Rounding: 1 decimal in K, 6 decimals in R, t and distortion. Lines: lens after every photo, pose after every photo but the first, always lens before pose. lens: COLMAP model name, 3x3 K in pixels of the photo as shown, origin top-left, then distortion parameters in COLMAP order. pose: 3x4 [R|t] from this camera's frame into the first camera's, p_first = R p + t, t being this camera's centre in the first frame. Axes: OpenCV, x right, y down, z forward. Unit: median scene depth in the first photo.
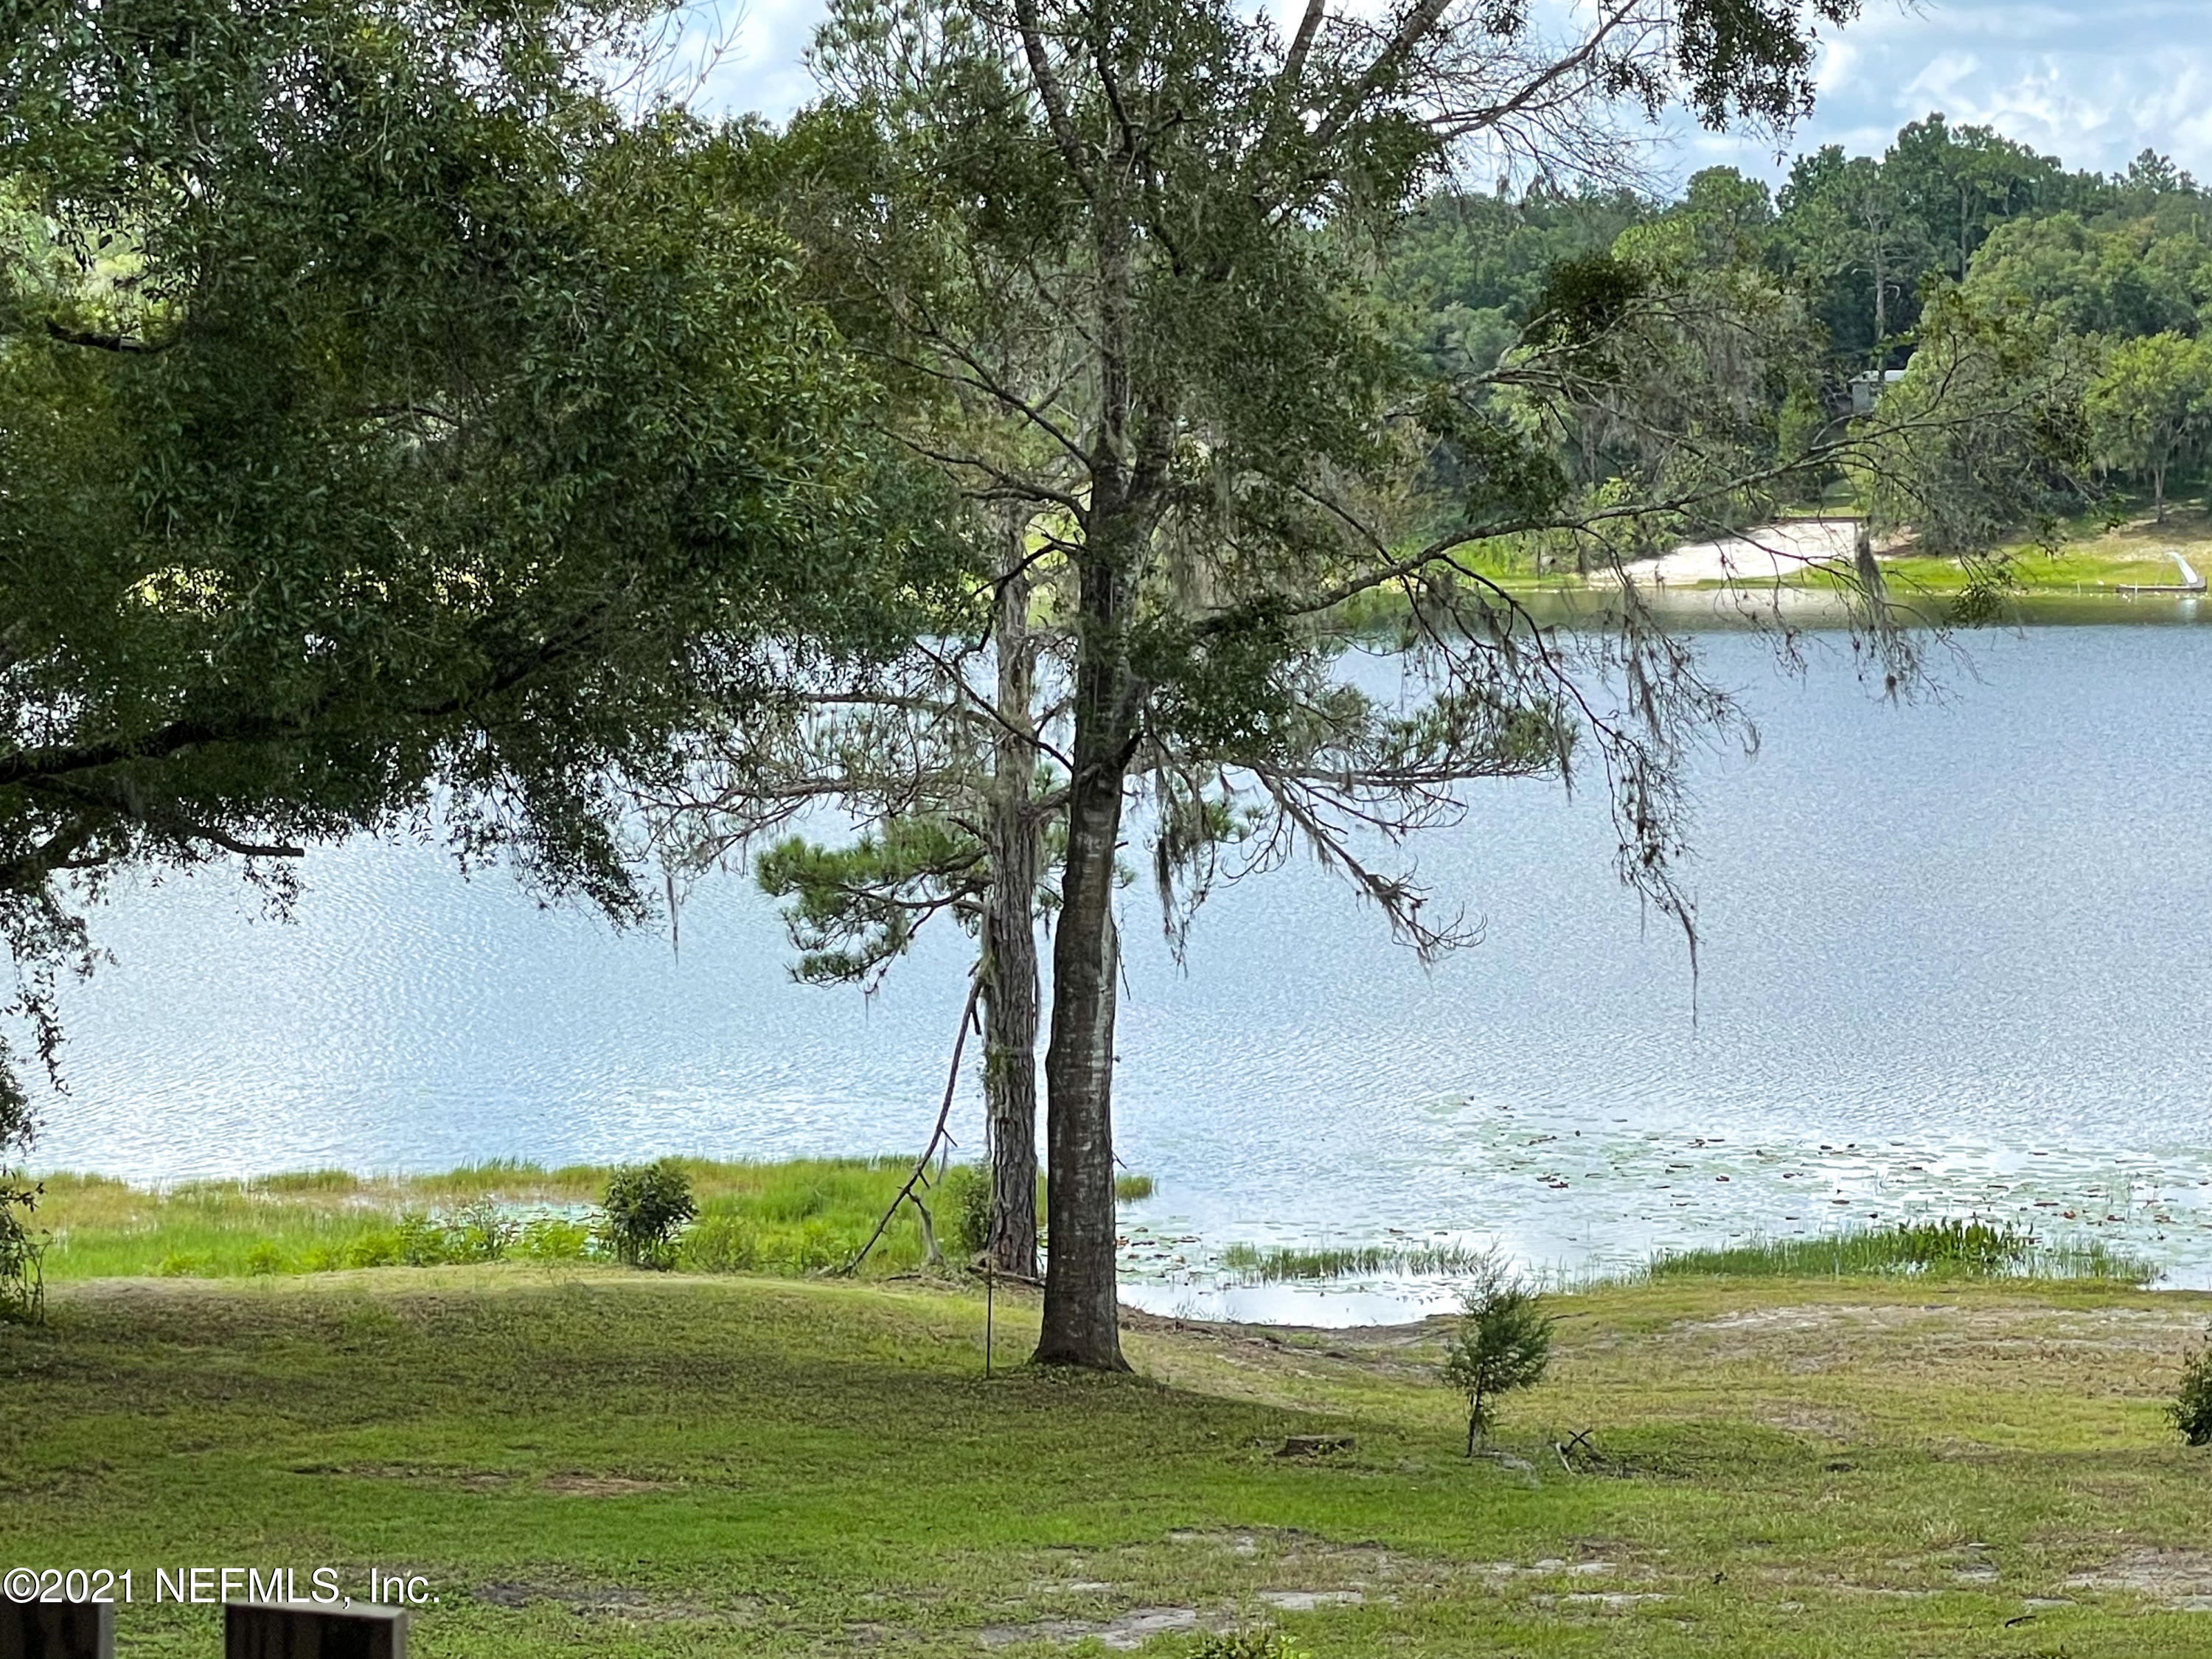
lens RADIAL K [[5792.4, 0, 1106.6], [0, 5792.4, 829.1], [0, 0, 1]] dist [0.047947, 0.000000]
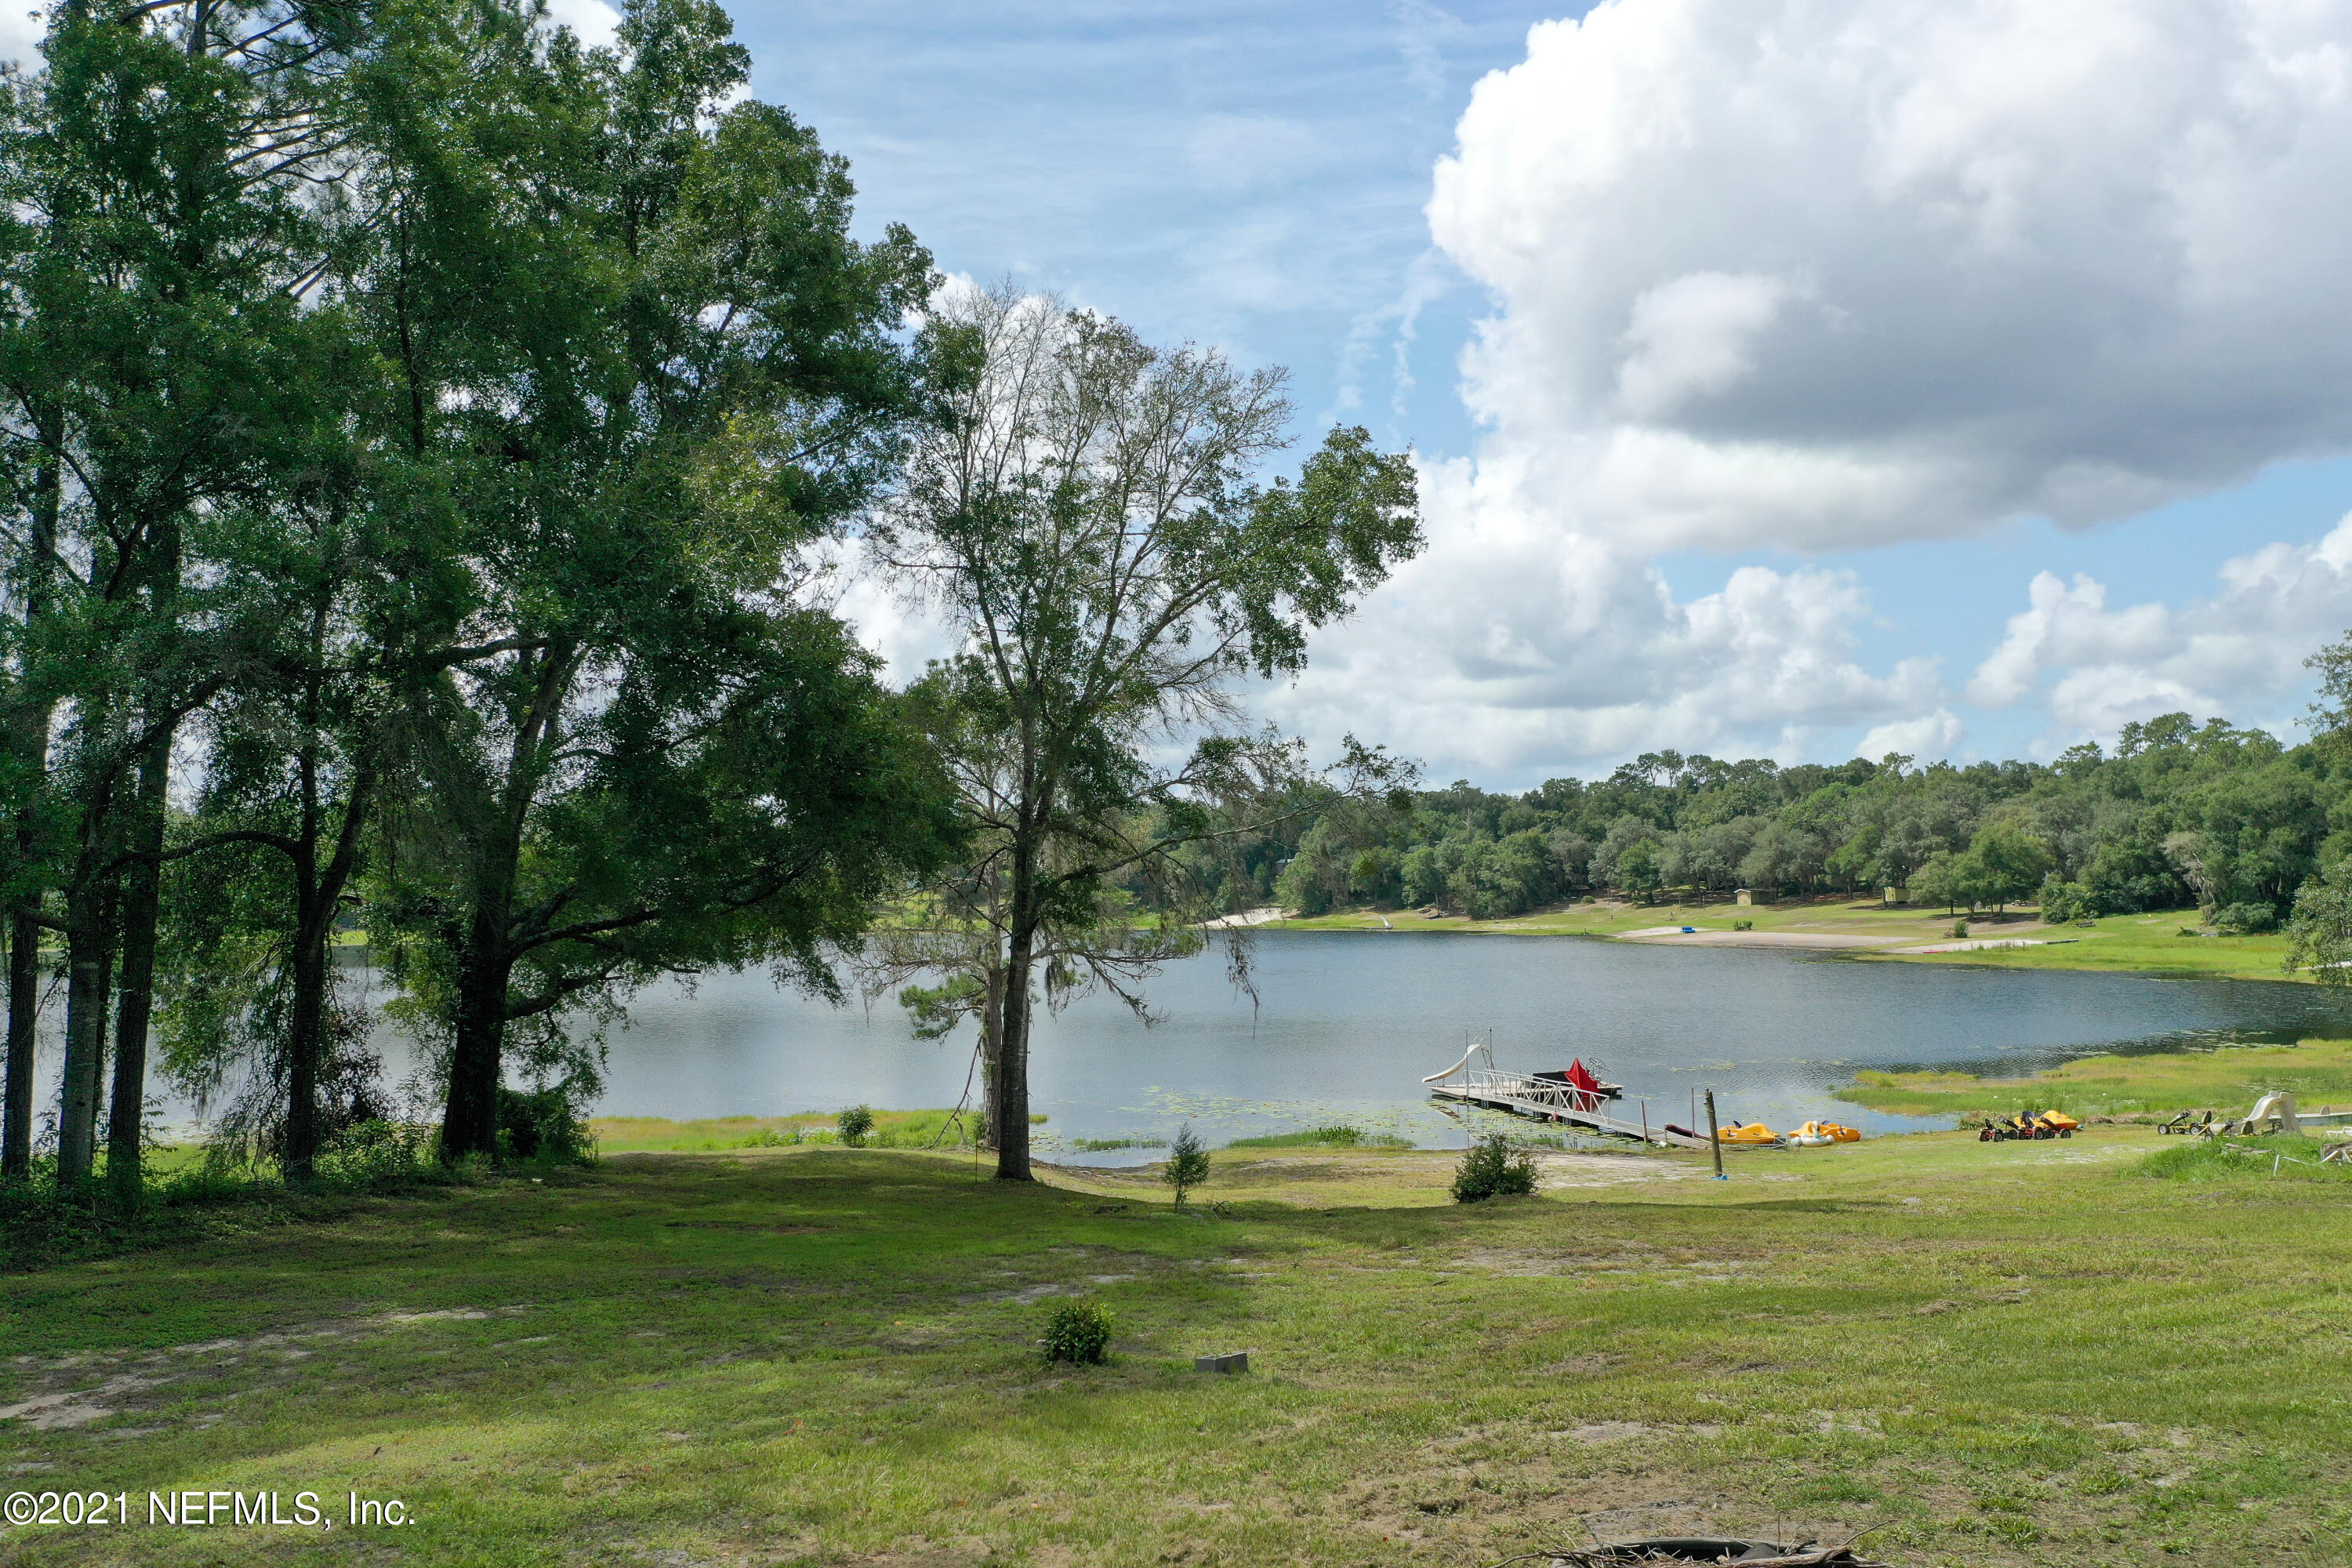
lens RADIAL K [[1880.1, 0, 1173.8], [0, 1880.1, 788.3], [0, 0, 1]] dist [-0.007959, -0.000900]
pose [[0.997308, 0.003006, 0.073265, 0.003422], [0.005593, 0.993130, -0.116884, 0.017621], [-0.073113, 0.116979, 0.990439, 0.151395]]
